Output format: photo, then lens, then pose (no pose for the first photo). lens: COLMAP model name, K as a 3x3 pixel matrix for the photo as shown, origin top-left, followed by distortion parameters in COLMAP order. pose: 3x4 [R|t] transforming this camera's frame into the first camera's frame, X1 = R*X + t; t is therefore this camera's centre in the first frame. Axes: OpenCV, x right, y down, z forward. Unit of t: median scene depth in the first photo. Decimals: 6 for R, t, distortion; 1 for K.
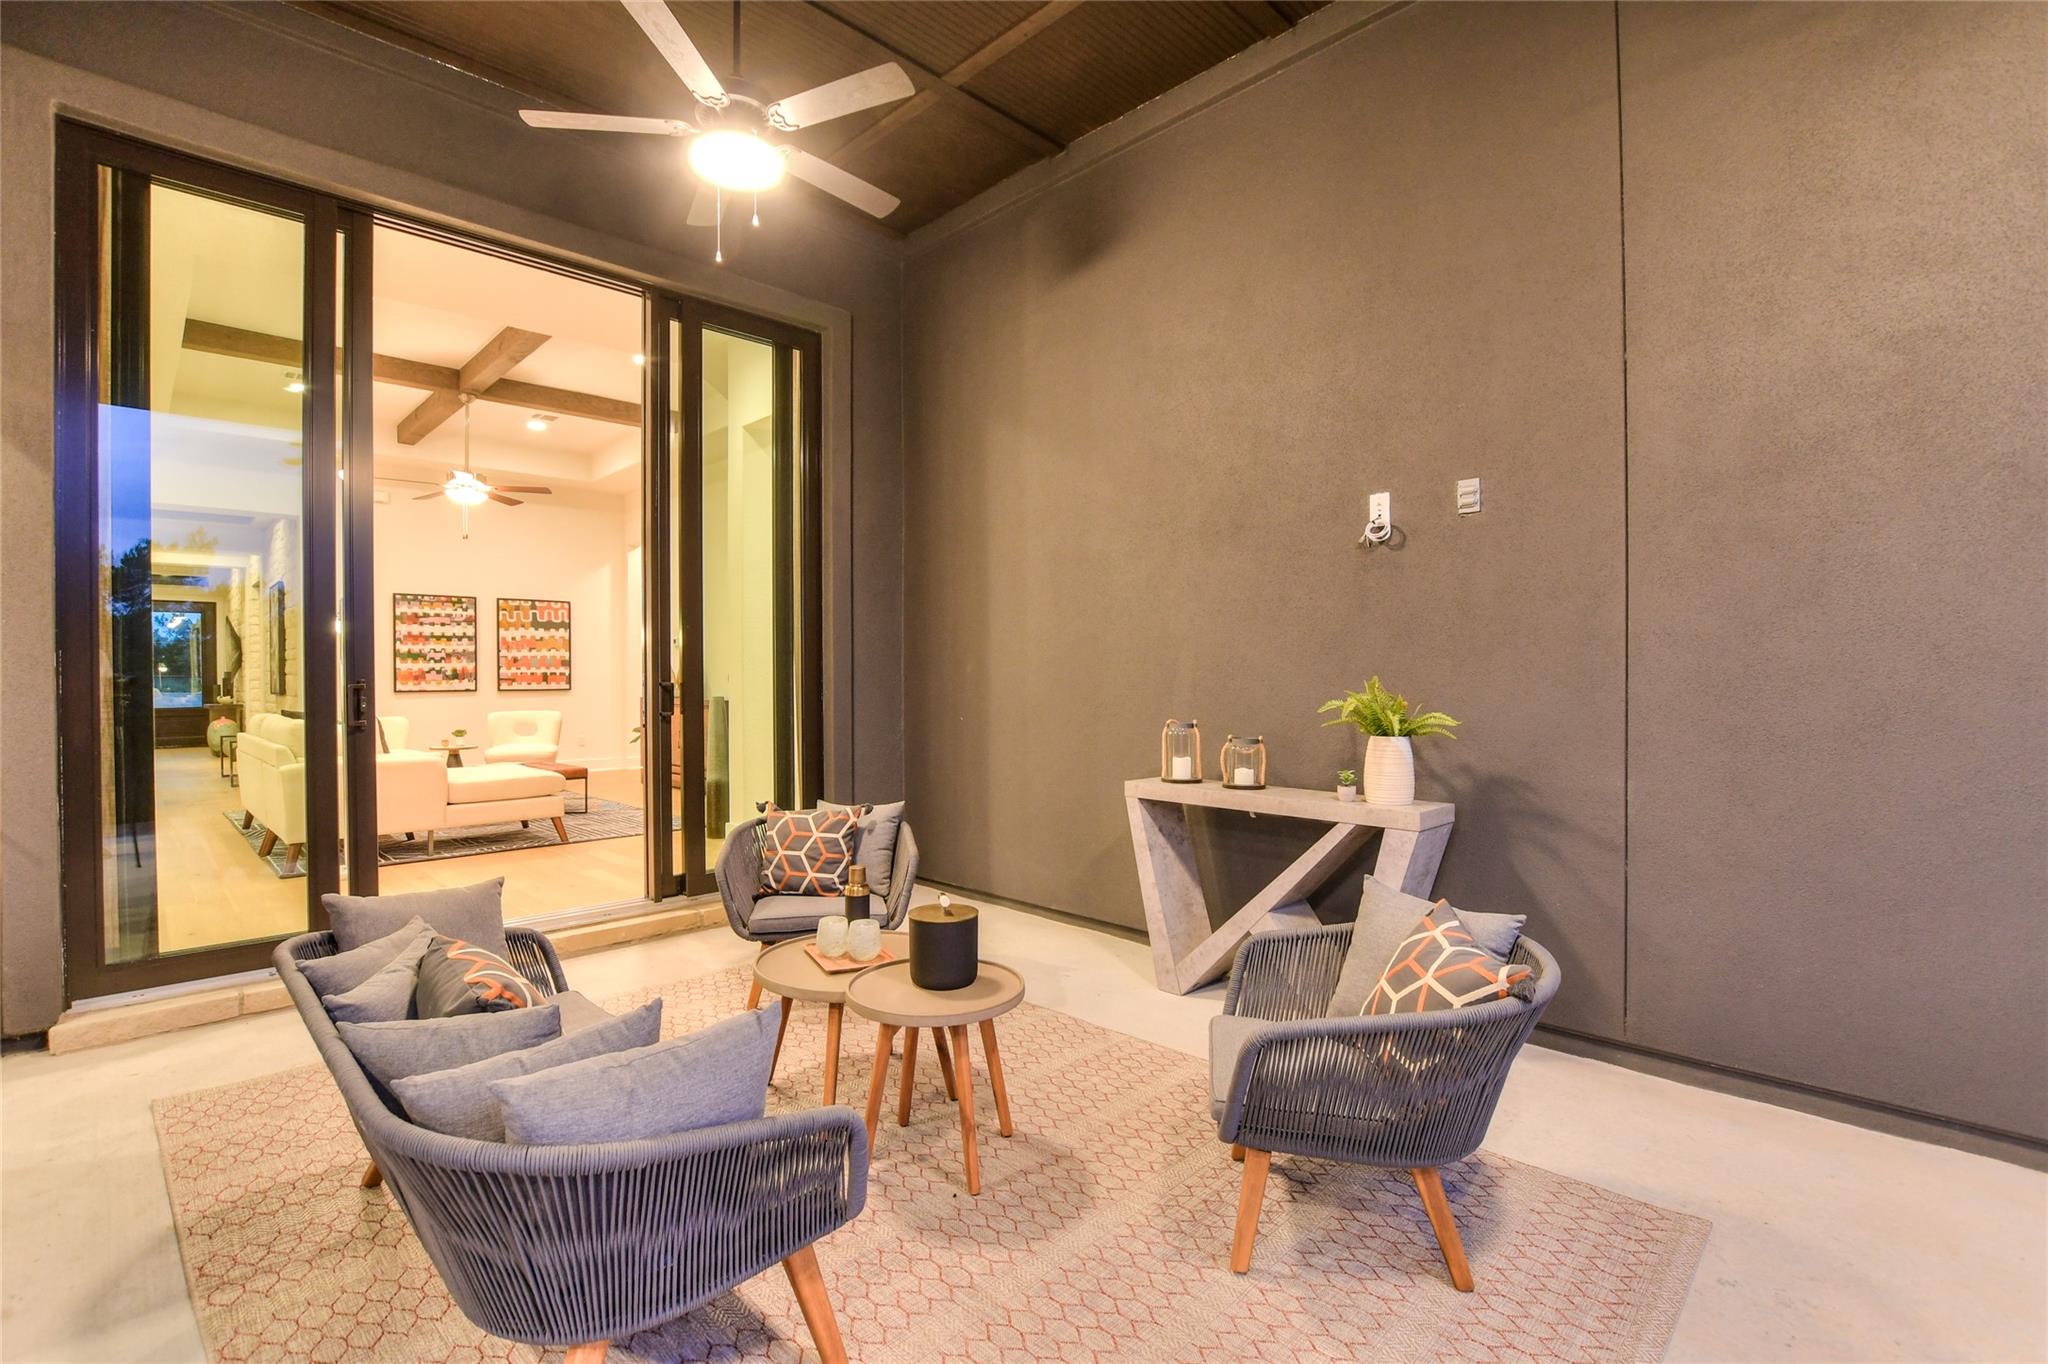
lens RADIAL K [[934.2, 0, 1017.9], [0, 934.2, 672.5], [0, 0, 1]] dist [-0.030176, 0.004078]
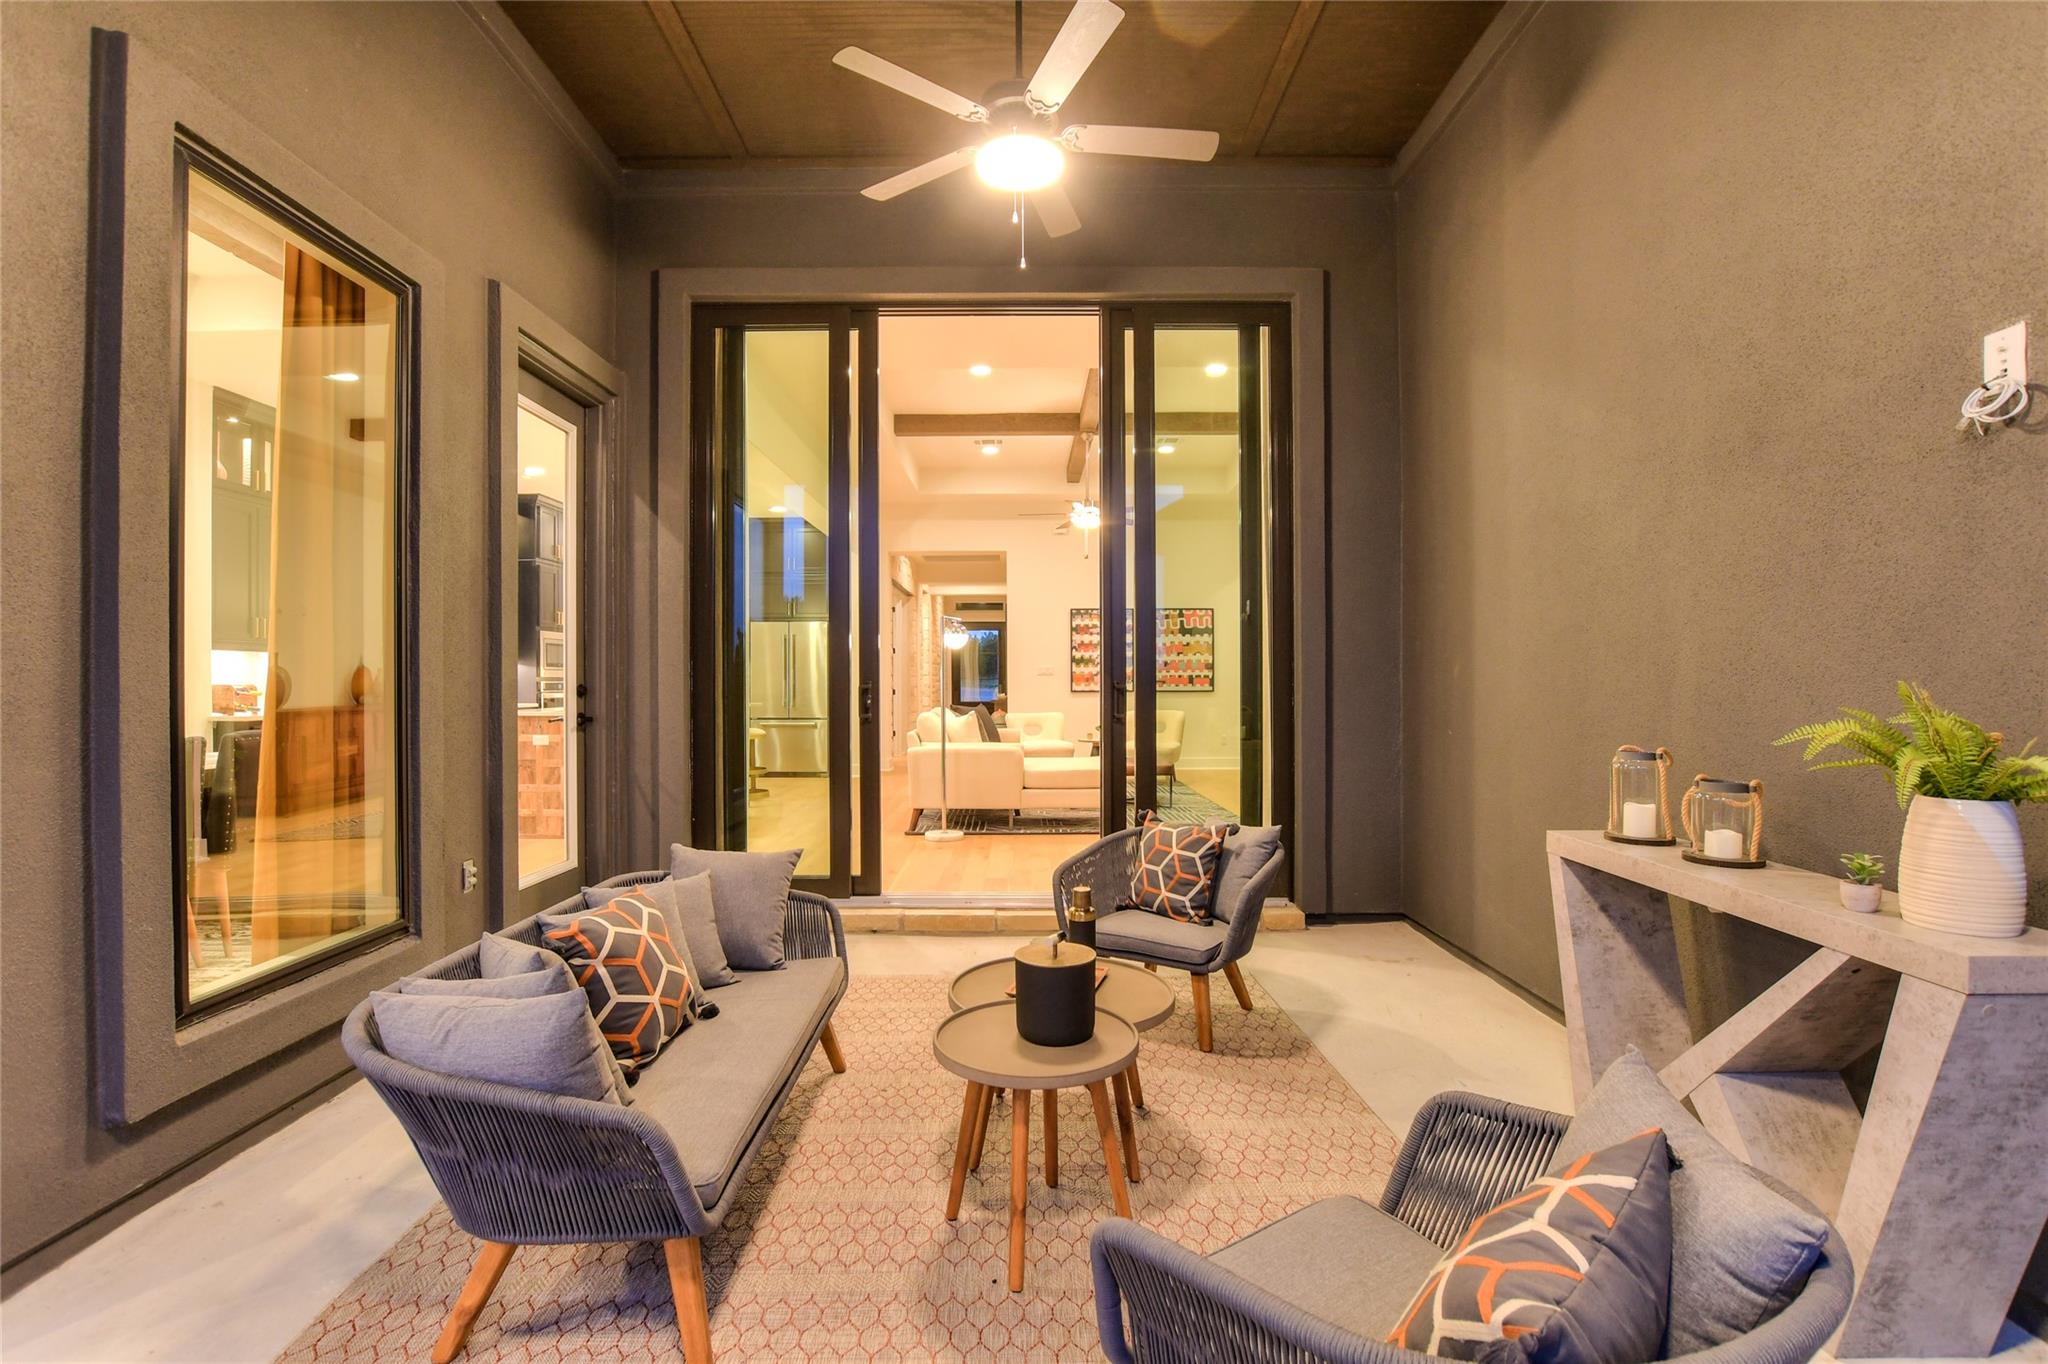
lens RADIAL K [[934.2, 0, 1020.5], [0, 934.2, 676.4], [0, 0, 1]] dist [-0.030176, 0.004078]
pose [[0.712767, -0.000713, -0.701401, 0.325660], [0.002203, 0.999997, 0.001223, -0.000522], [0.701398, -0.002417, 0.712766, 0.236587]]
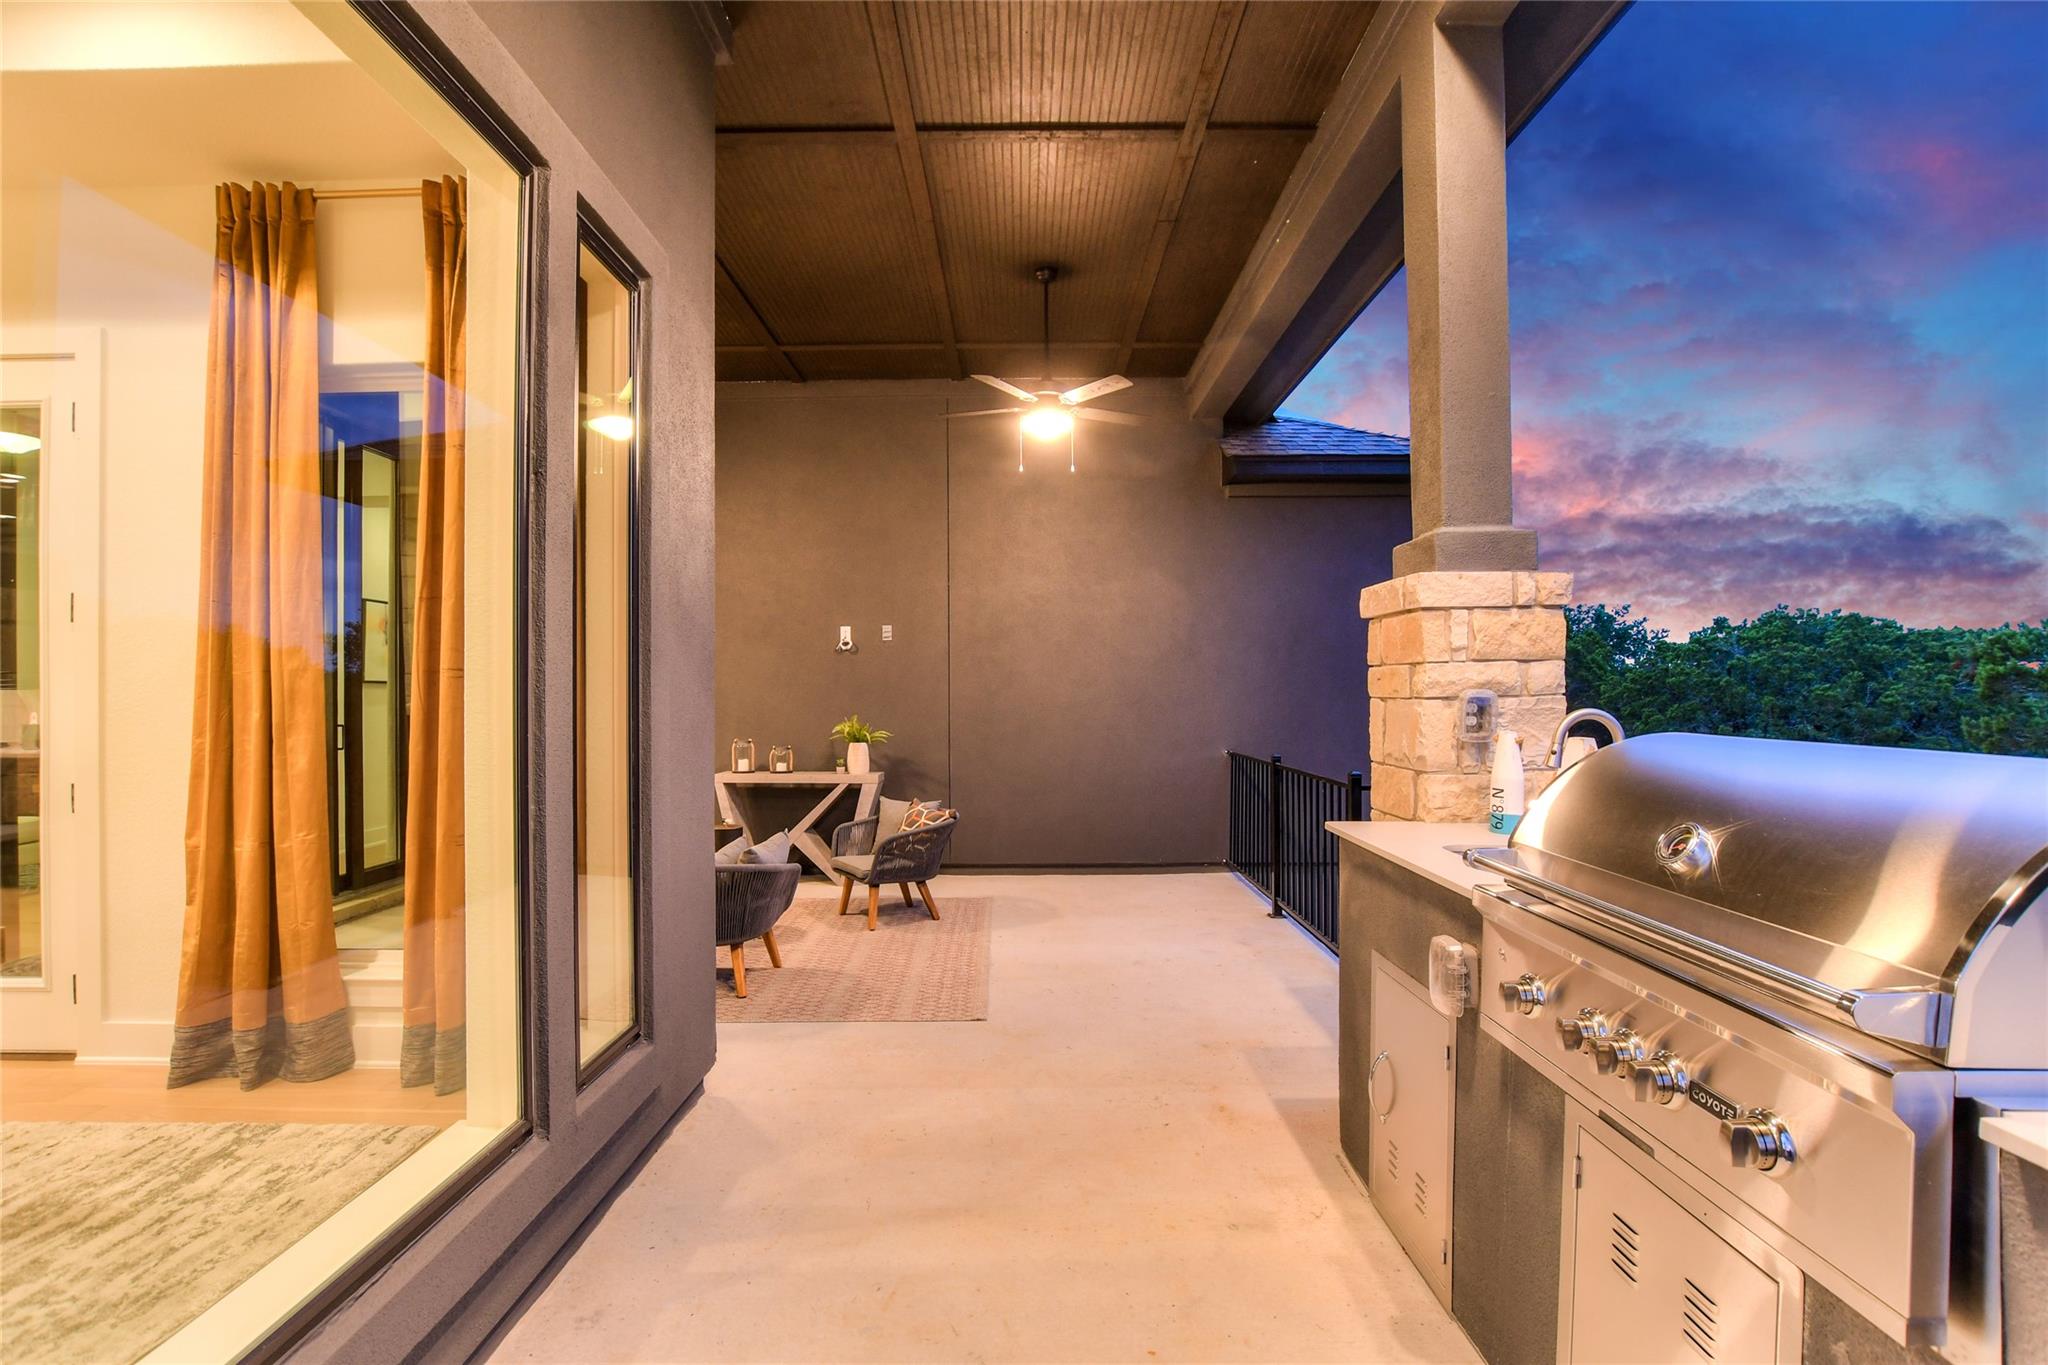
lens RADIAL K [[934.2, 0, 1022.3], [0, 934.2, 691.4], [0, 0, 1]] dist [-0.030176, 0.004078]
pose [[0.700899, 0.000237, 0.713260, -0.759285], [-0.000657, 1.000000, 0.000313, -0.044580], [-0.713260, -0.000688, 0.700899, -0.686460]]
